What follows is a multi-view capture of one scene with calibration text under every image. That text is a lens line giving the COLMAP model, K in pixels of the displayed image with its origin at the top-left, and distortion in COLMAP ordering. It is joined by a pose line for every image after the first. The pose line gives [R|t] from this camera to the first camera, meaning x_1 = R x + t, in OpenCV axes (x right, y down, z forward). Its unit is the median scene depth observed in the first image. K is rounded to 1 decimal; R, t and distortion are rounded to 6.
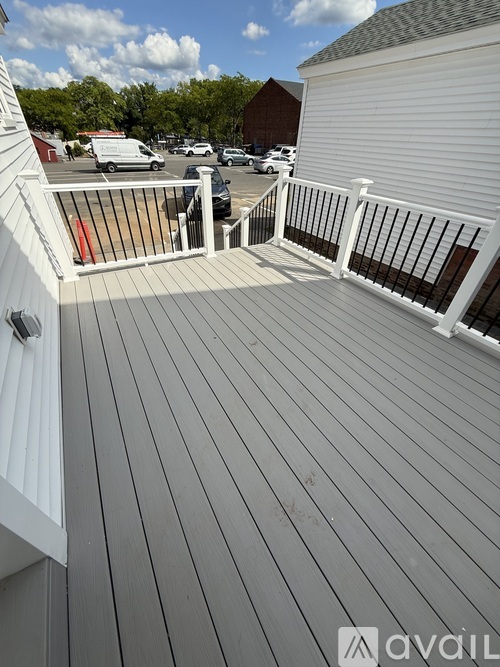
lens RADIAL K [[268.1, 0, 250.0], [0, 268.1, 333.5], [0, 0, 1]] dist [0.002171, 0.000386]
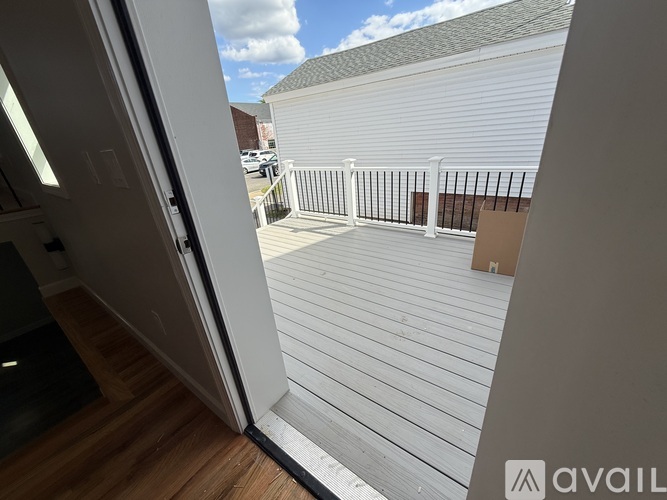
lens RADIAL K [[268.0, 0, 335.8], [0, 268.0, 252.1], [0, 0, 1]] dist [0.006809, 0.000498]
pose [[0.908373, -0.257725, 0.329297, -0.216541], [0.327668, 0.927947, -0.177620, 0.121835], [-0.259793, 0.269245, 0.927370, -0.187859]]
